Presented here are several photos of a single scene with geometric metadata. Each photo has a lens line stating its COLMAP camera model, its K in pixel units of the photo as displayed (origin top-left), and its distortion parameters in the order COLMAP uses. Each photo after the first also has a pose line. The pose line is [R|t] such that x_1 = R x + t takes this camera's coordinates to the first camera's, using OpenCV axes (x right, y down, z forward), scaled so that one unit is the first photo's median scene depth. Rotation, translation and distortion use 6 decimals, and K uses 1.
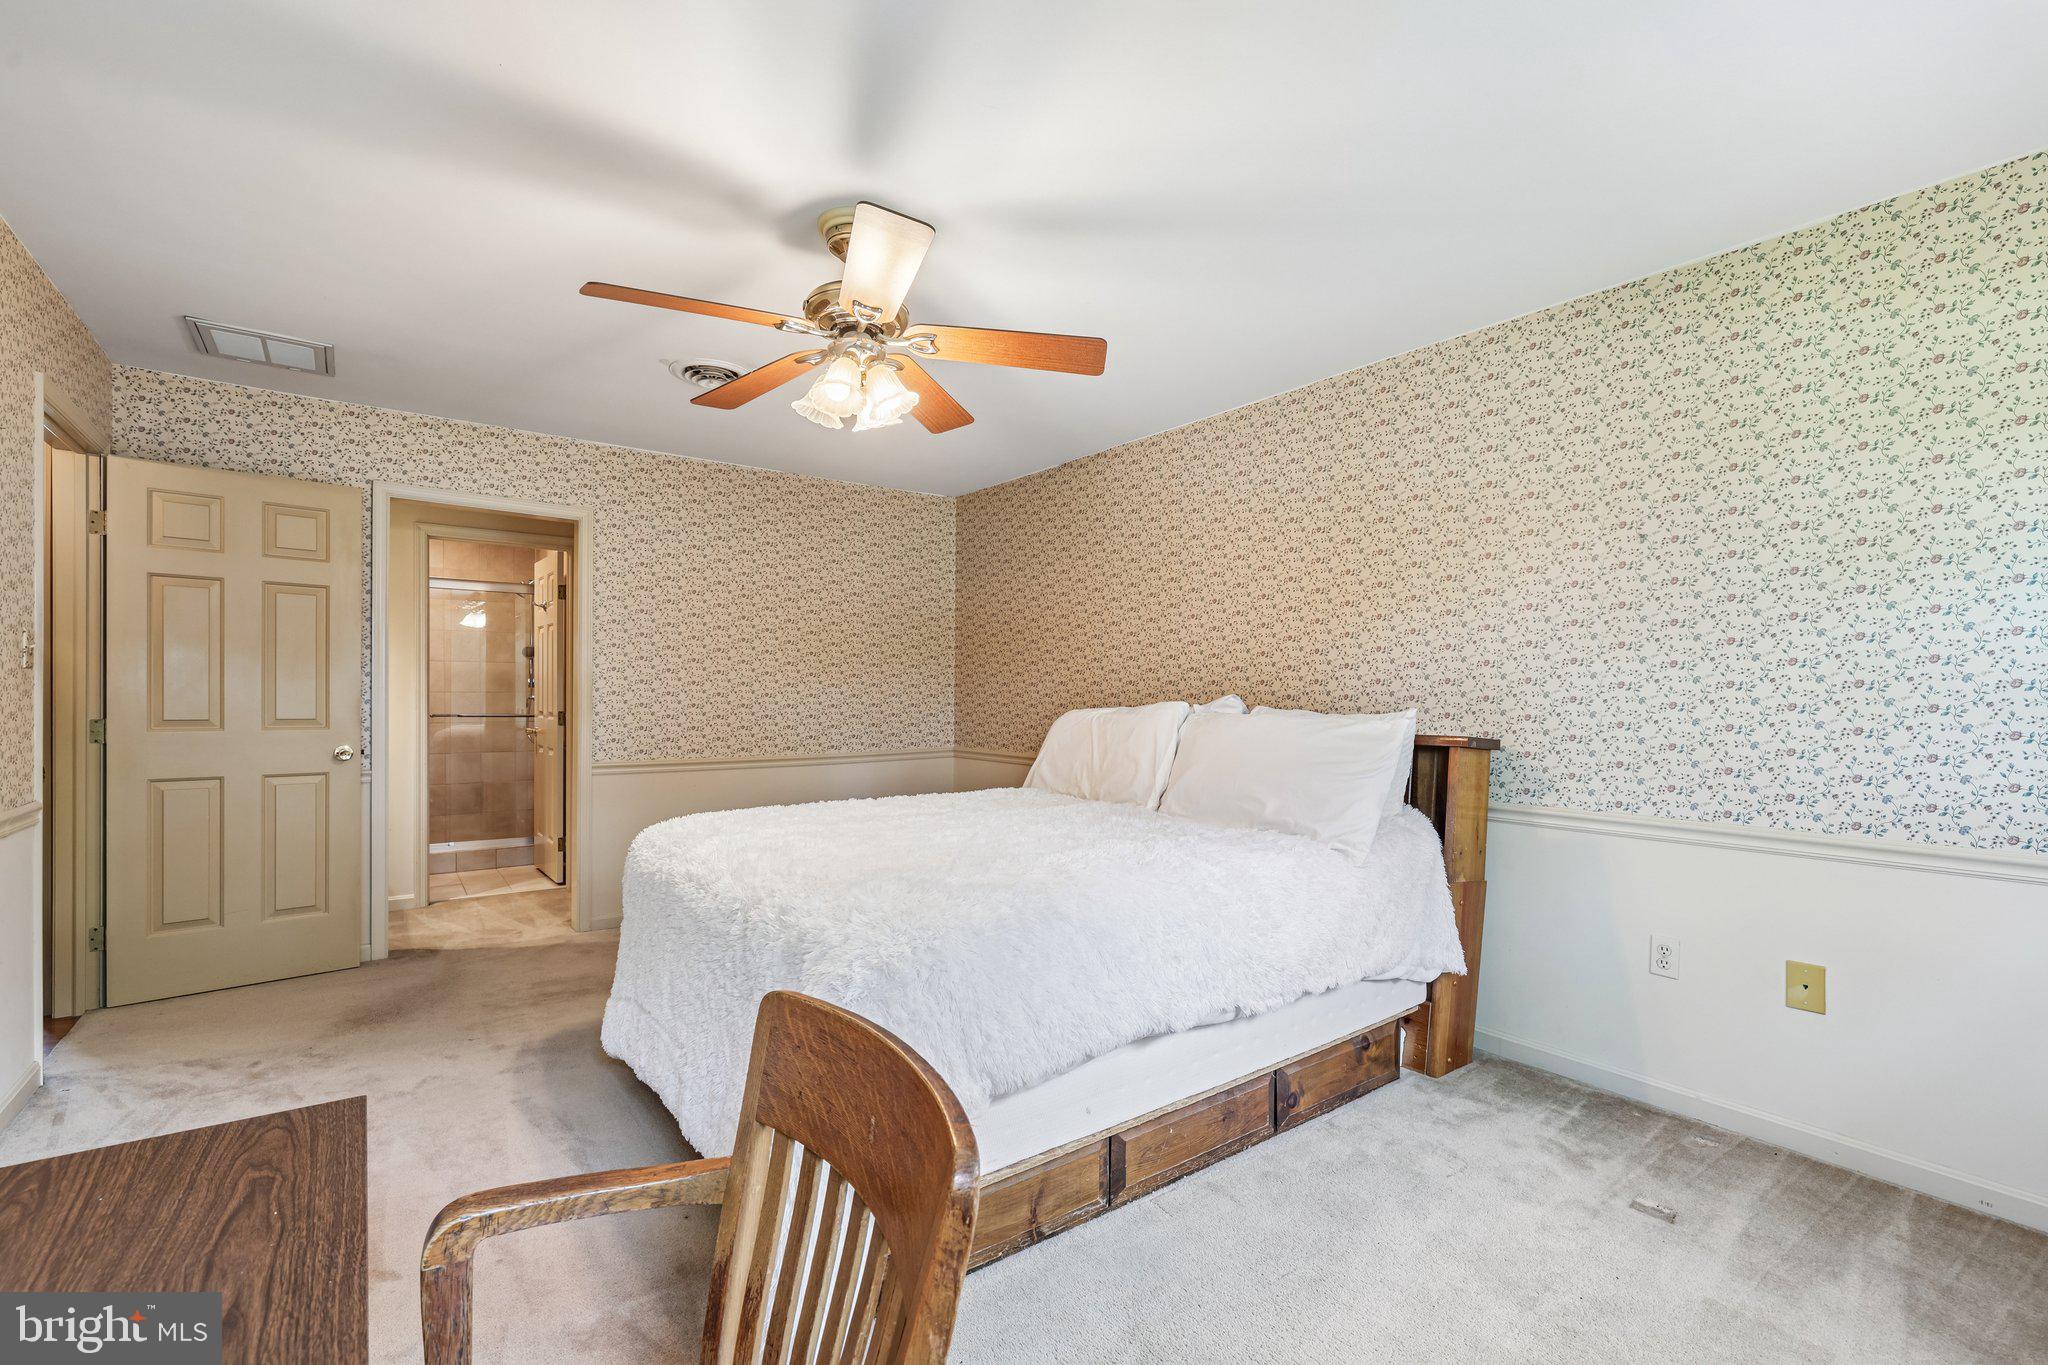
lens RADIAL K [[885.0, 0, 1026.7], [0, 885.0, 691.0], [0, 0, 1]] dist [-0.002225, -0.000262]
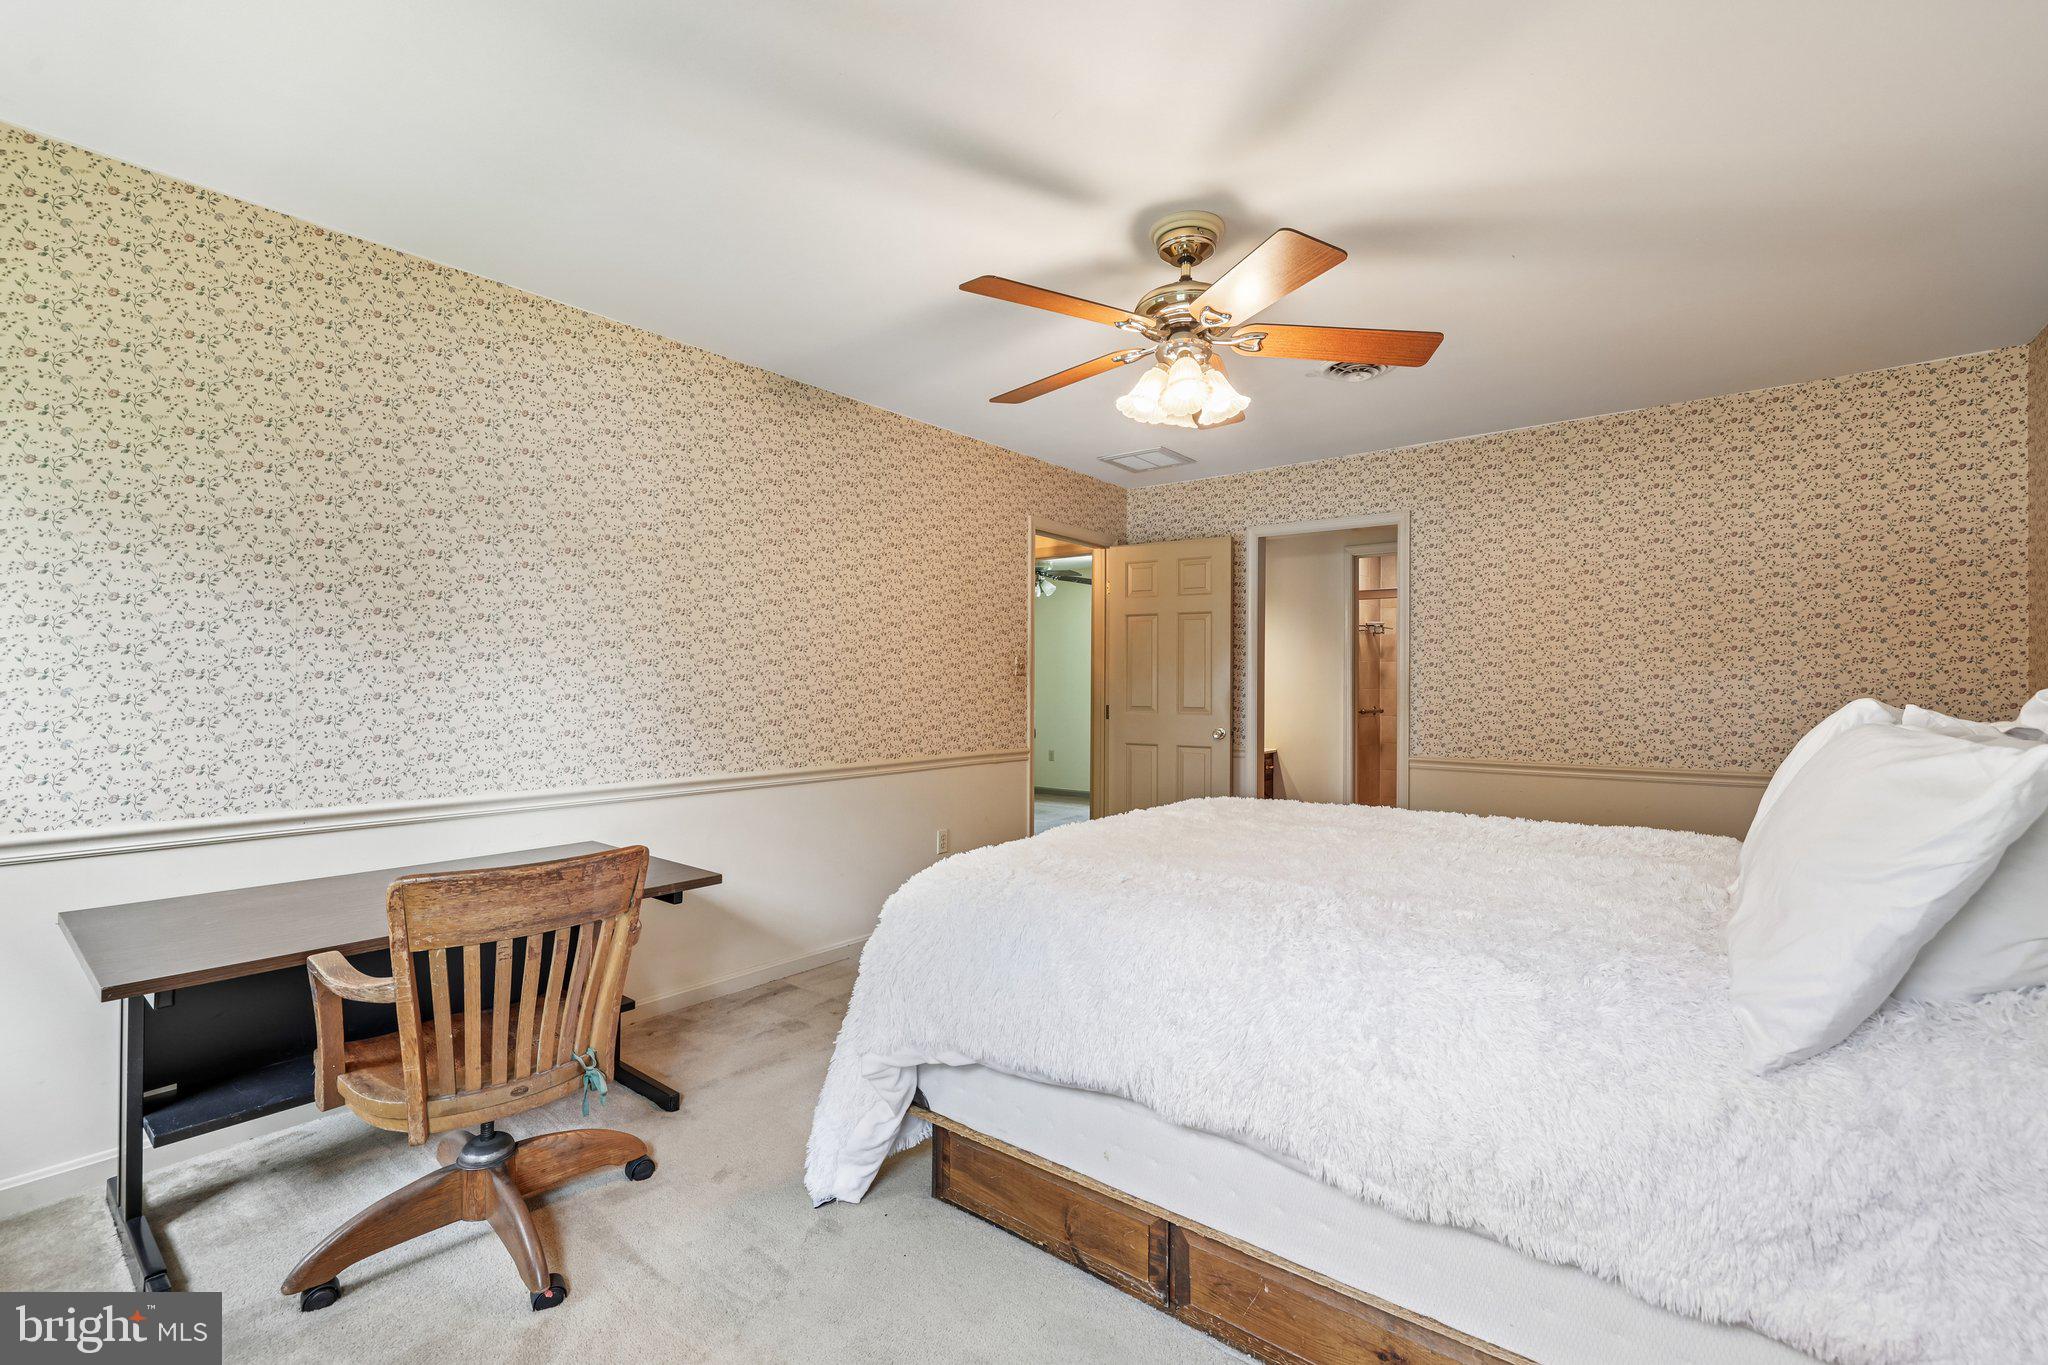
lens RADIAL K [[885.0, 0, 1032.0], [0, 885.0, 681.8], [0, 0, 1]] dist [-0.002225, -0.000262]
pose [[0.267794, -0.013035, -0.963388, 0.524986], [0.000763, 0.999911, -0.013317, 0.010494], [0.963476, 0.002832, 0.267780, 0.406208]]
